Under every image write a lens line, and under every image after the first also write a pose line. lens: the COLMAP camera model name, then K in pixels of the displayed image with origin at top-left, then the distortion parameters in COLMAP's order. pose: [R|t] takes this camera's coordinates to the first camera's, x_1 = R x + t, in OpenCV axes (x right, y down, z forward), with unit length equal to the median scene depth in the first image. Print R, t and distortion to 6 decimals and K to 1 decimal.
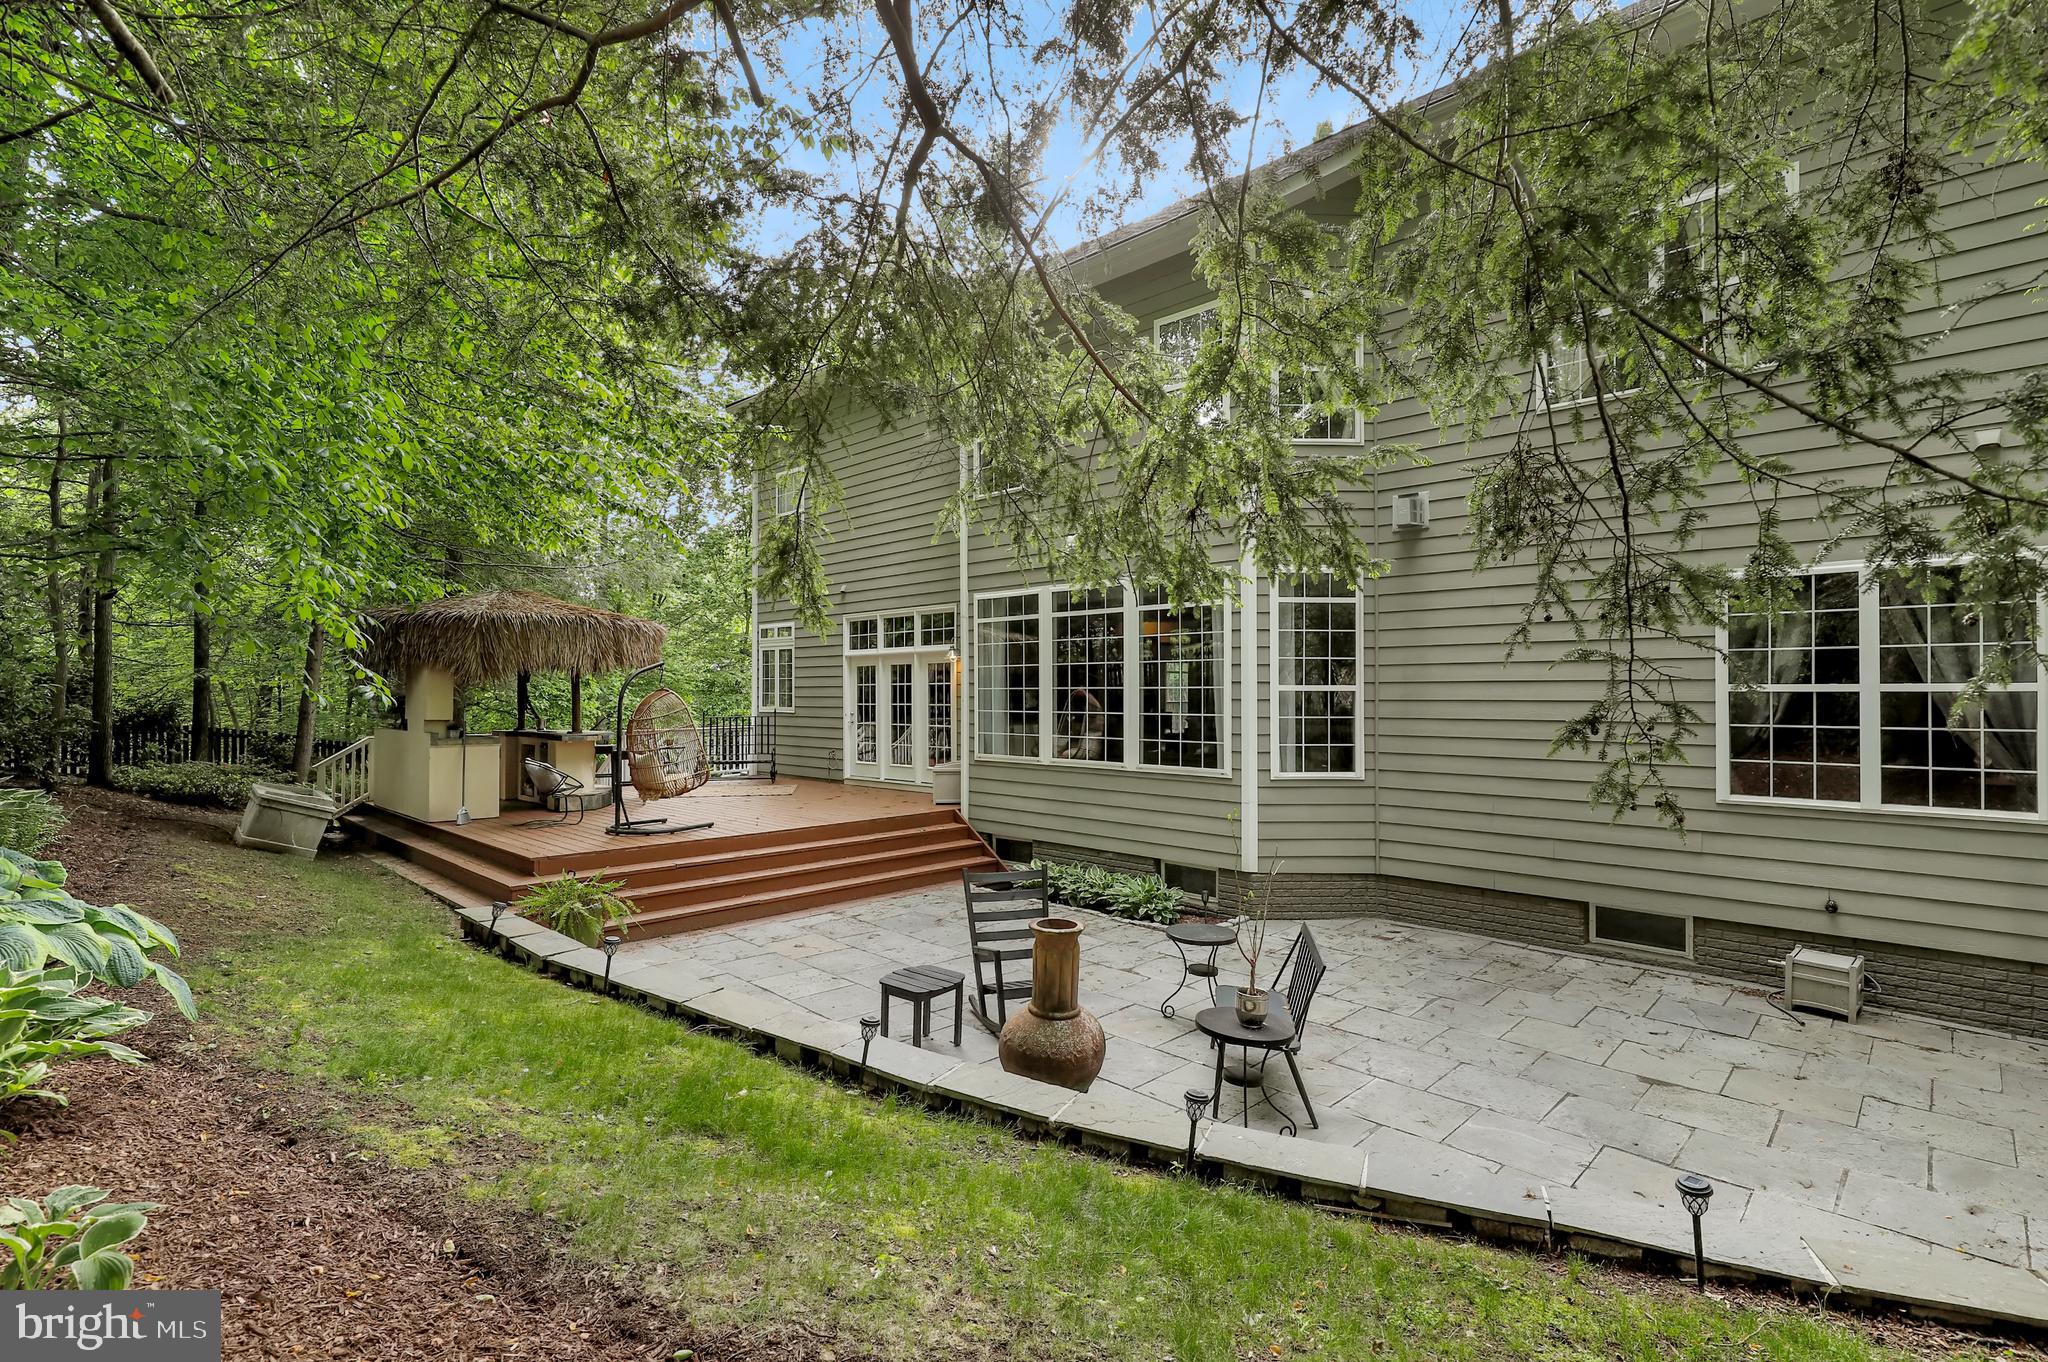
lens RADIAL K [[948.6, 0, 1022.6], [0, 948.6, 689.5], [0, 0, 1]] dist [0.005601, 0.002114]
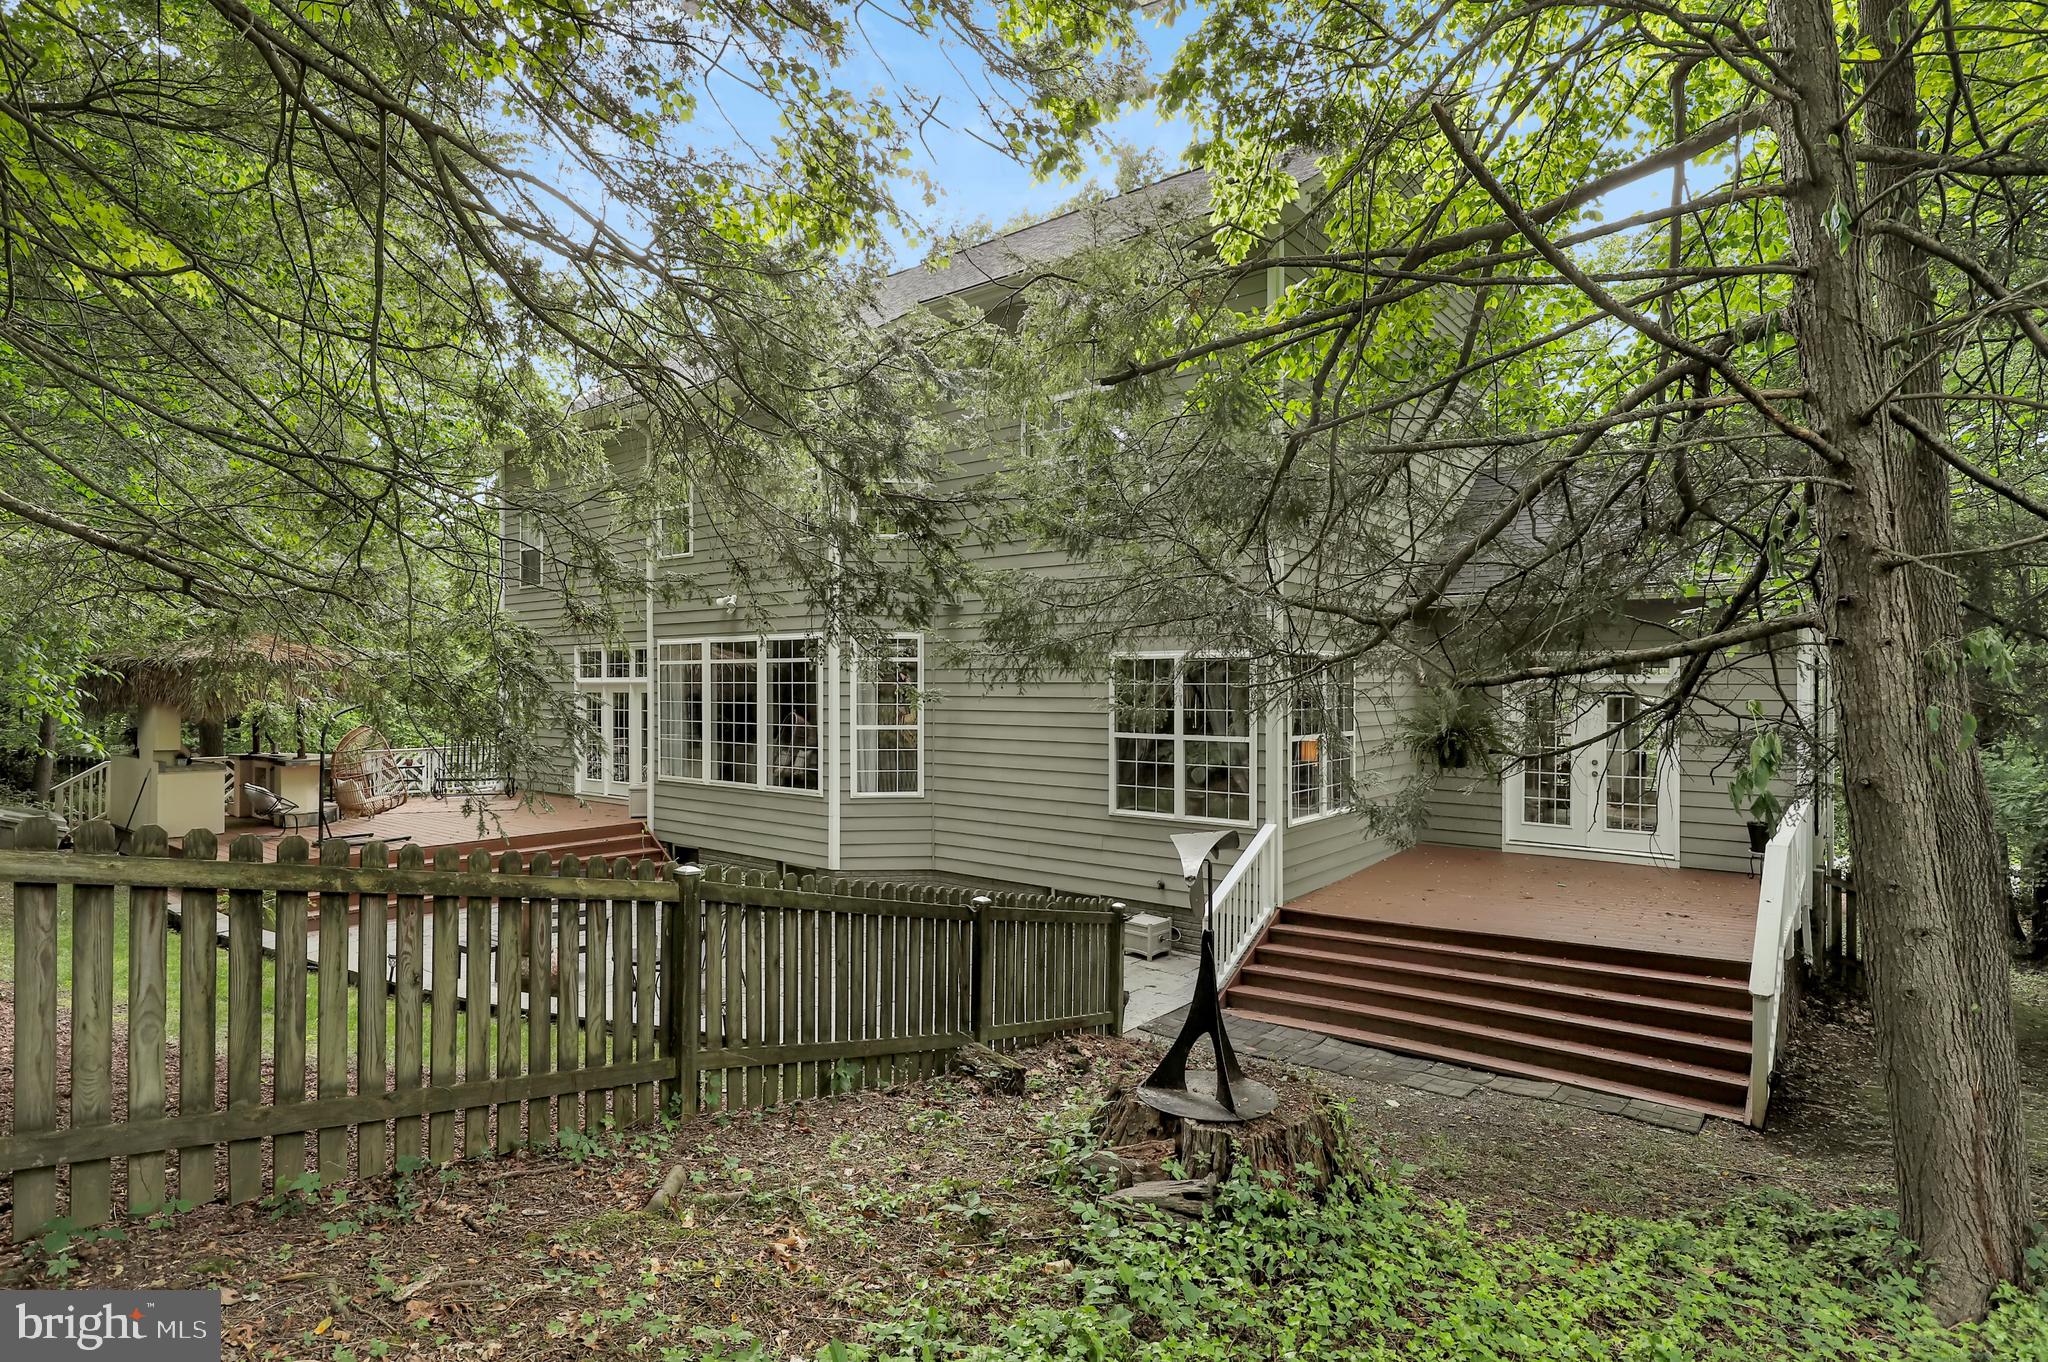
lens RADIAL K [[1050.0, 0, 1025.1], [0, 1050.0, 675.8], [0, 0, 1]] dist [0.001879, 0.001150]
pose [[0.995250, 0.002704, 0.097318, 0.299446], [-0.002266, 0.999987, -0.004609, -0.055009], [-0.097329, 0.004366, 0.995243, -0.374763]]
